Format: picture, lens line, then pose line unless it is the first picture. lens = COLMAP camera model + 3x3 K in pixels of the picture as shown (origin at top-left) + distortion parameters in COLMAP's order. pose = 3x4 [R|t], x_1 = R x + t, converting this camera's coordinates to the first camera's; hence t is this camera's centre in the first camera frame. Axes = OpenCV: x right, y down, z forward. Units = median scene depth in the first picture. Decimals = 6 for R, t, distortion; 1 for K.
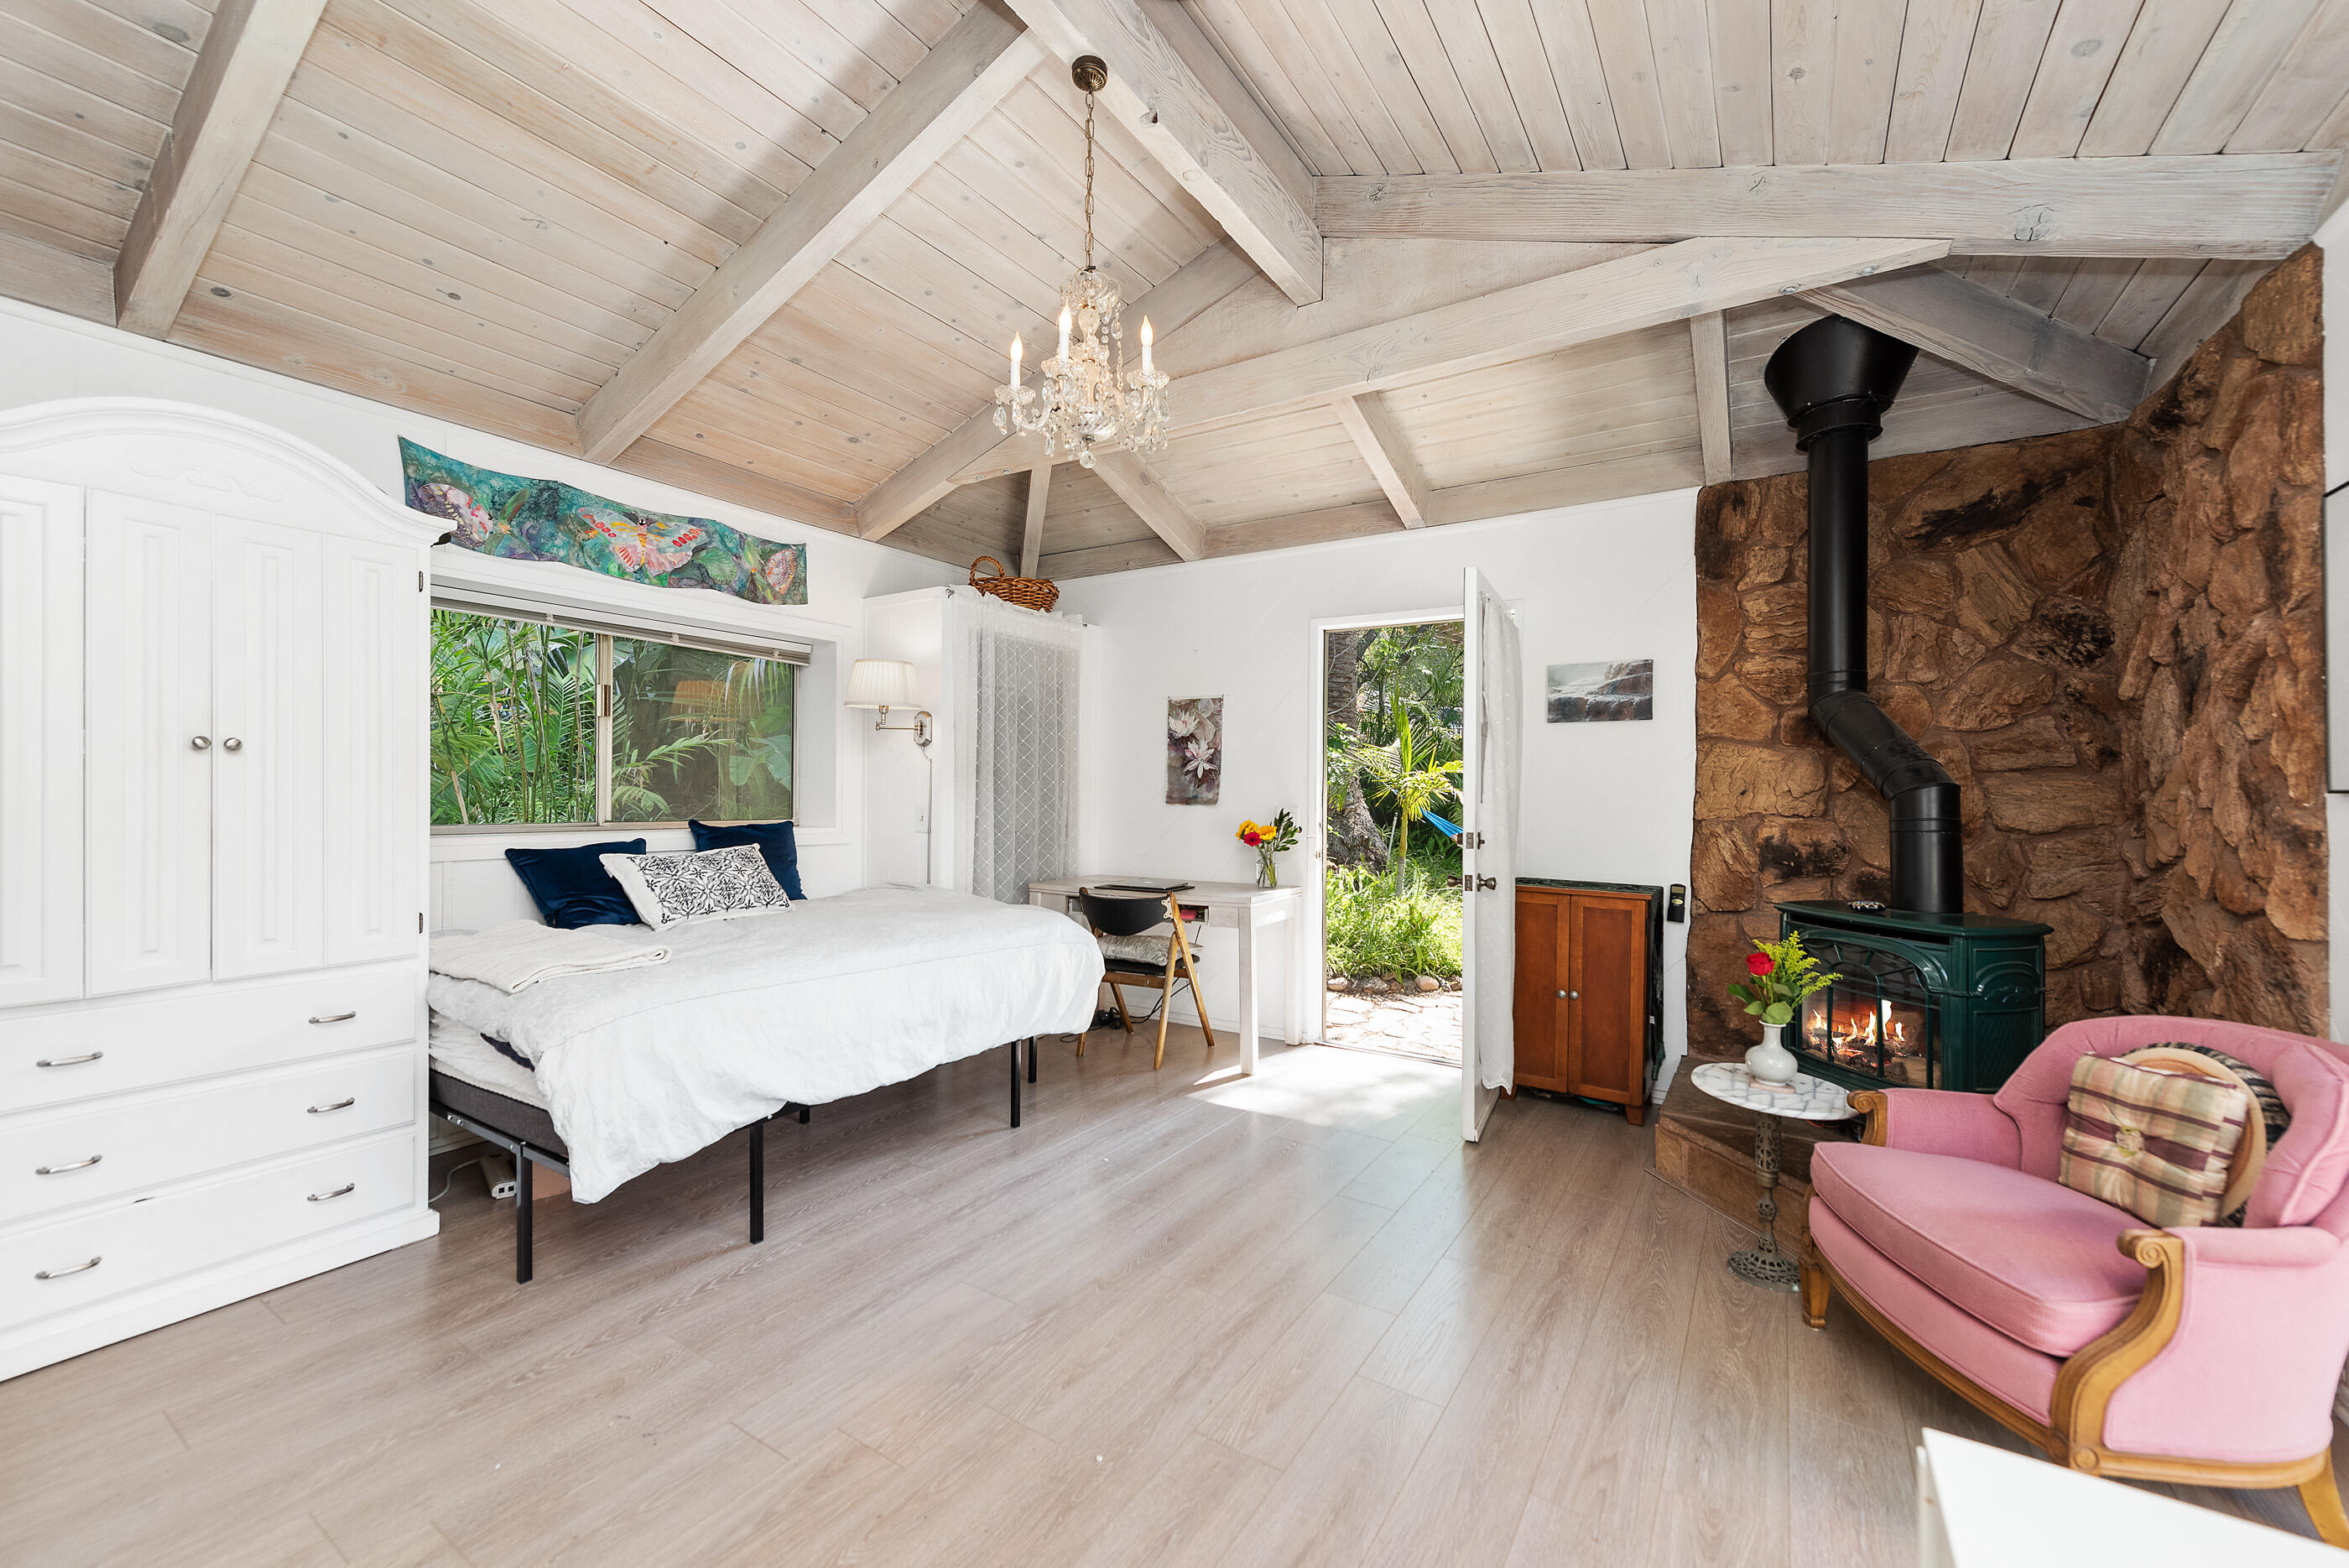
lens RADIAL K [[917.0, 0, 1177.5], [0, 917.0, 796.4], [0, 0, 1]] dist [-0.000184, -0.000235]
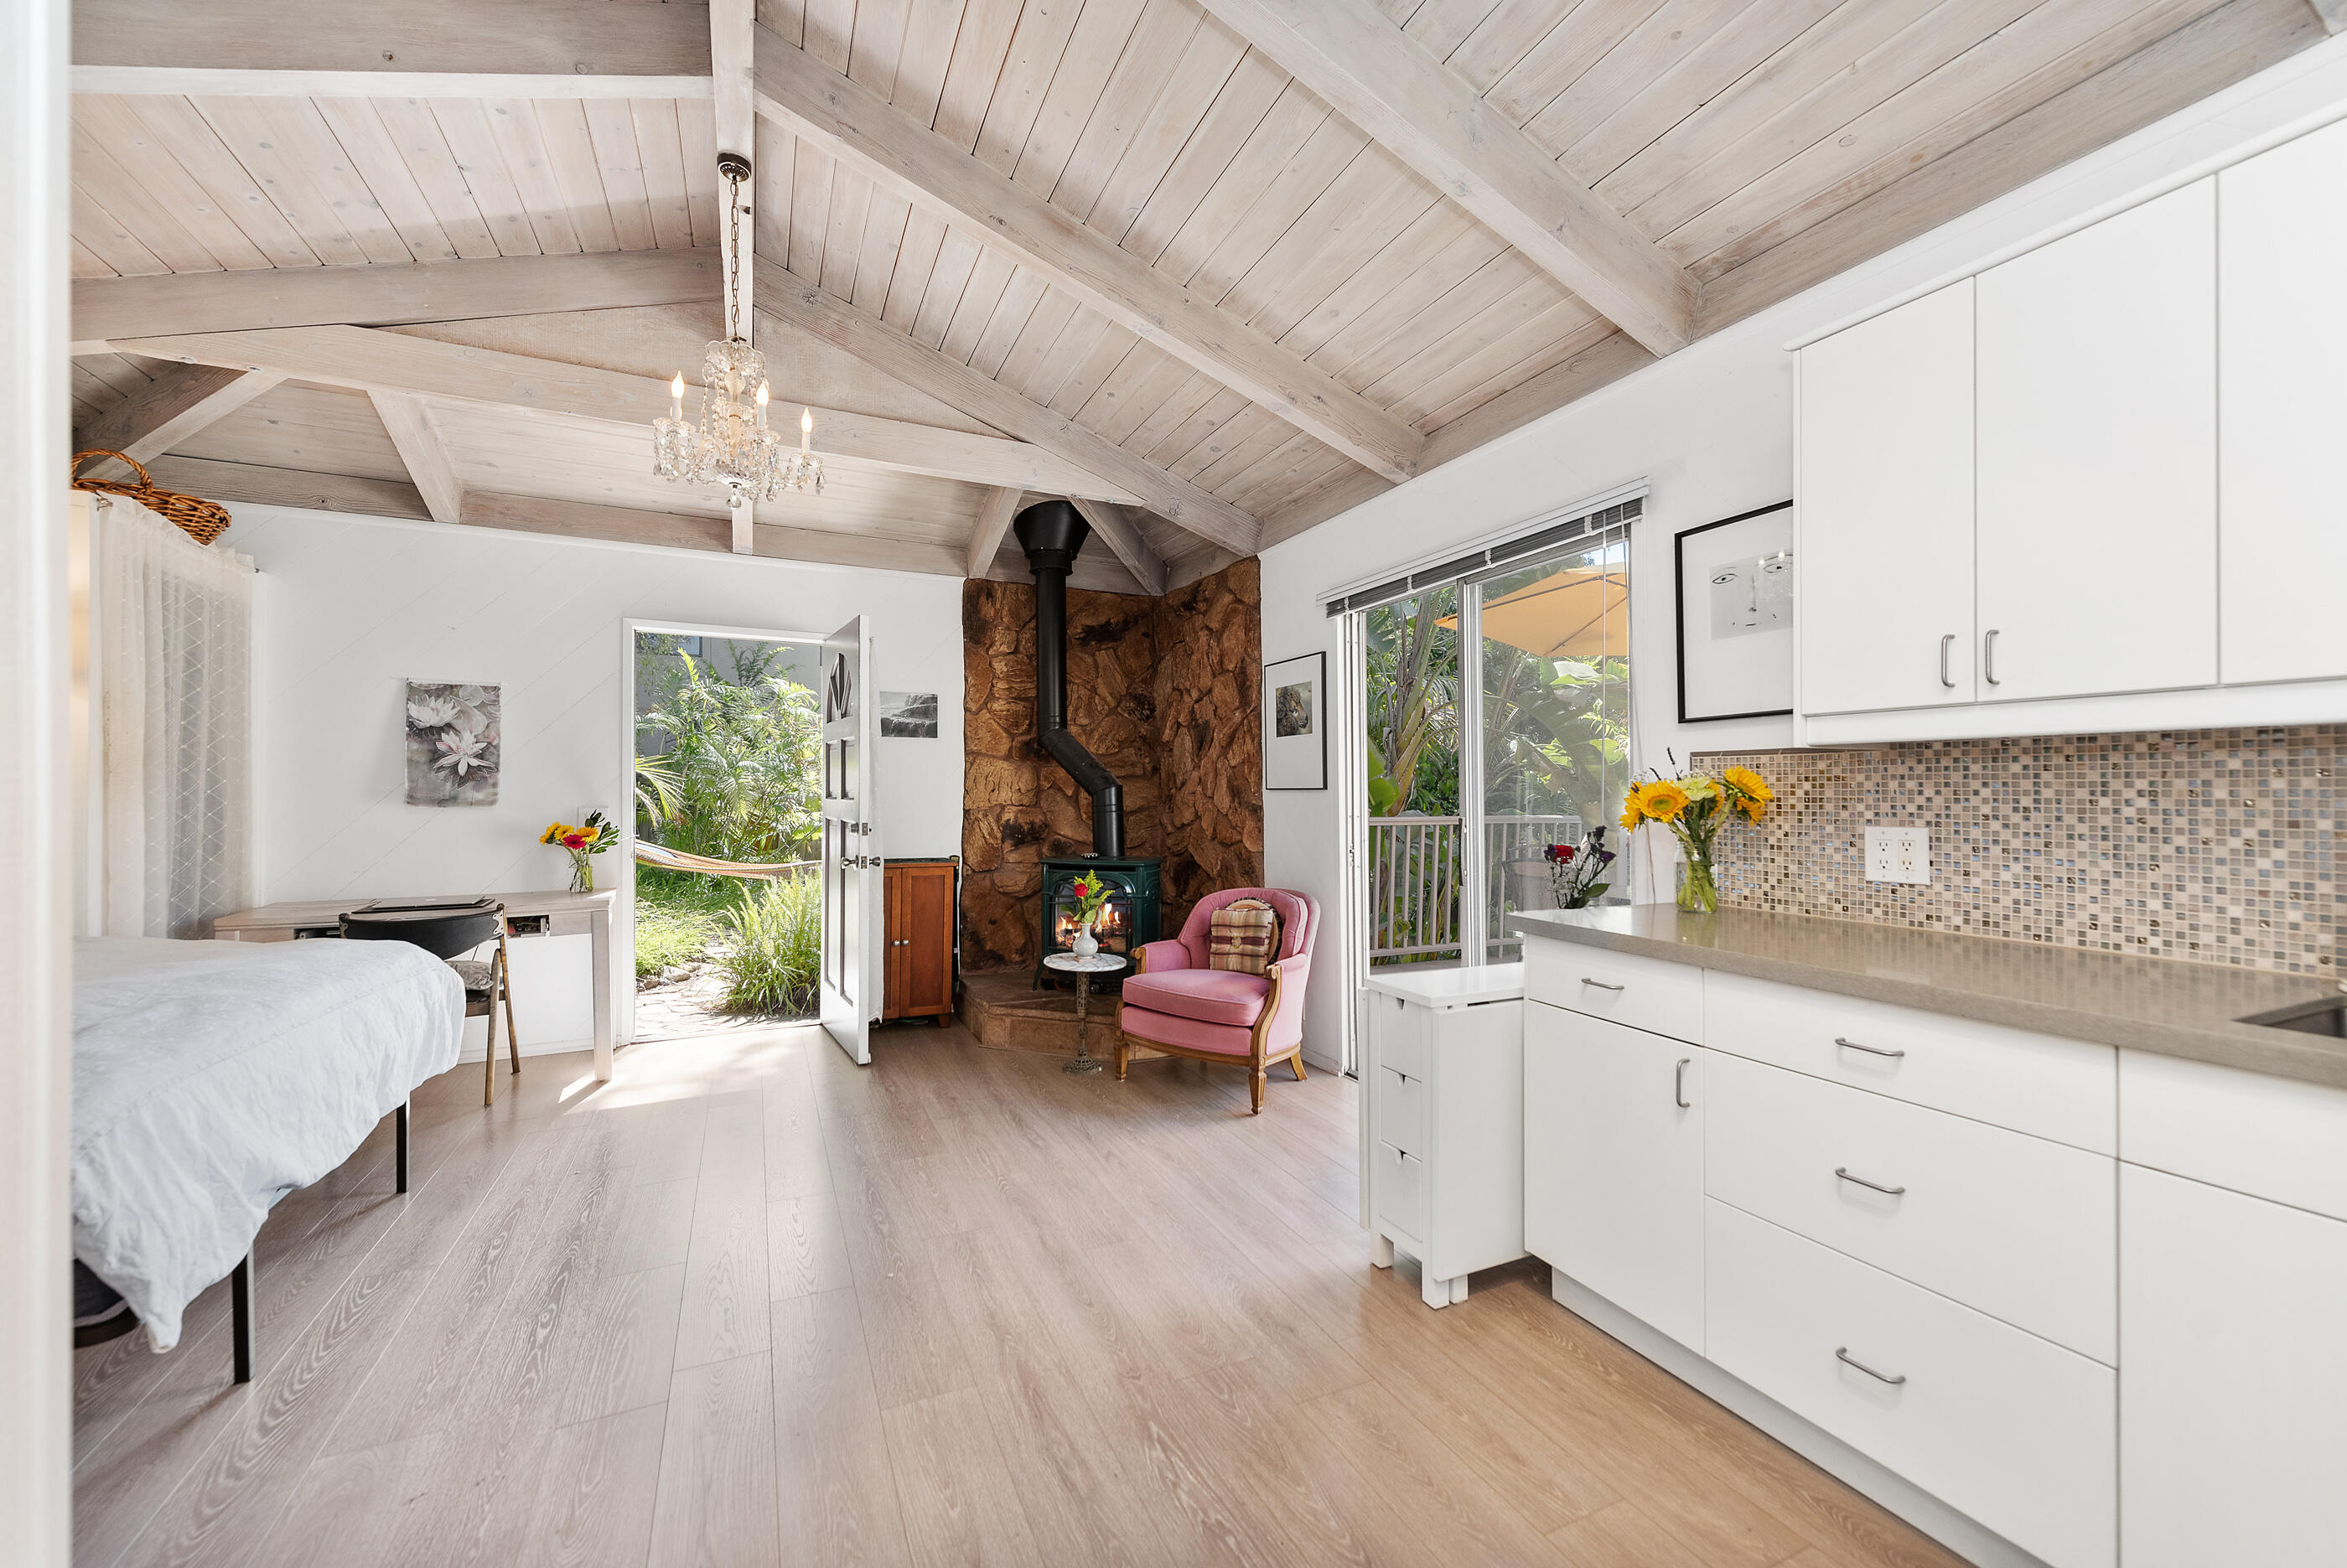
lens RADIAL K [[916.2, 0, 1176.5], [0, 916.2, 796.4], [0, 0, 1]] dist [-0.000184, -0.000235]
pose [[0.533850, -0.008720, 0.845534, -0.515213], [0.006722, 0.999959, 0.006069, -0.001446], [-0.845552, 0.002444, 0.533887, -0.050226]]
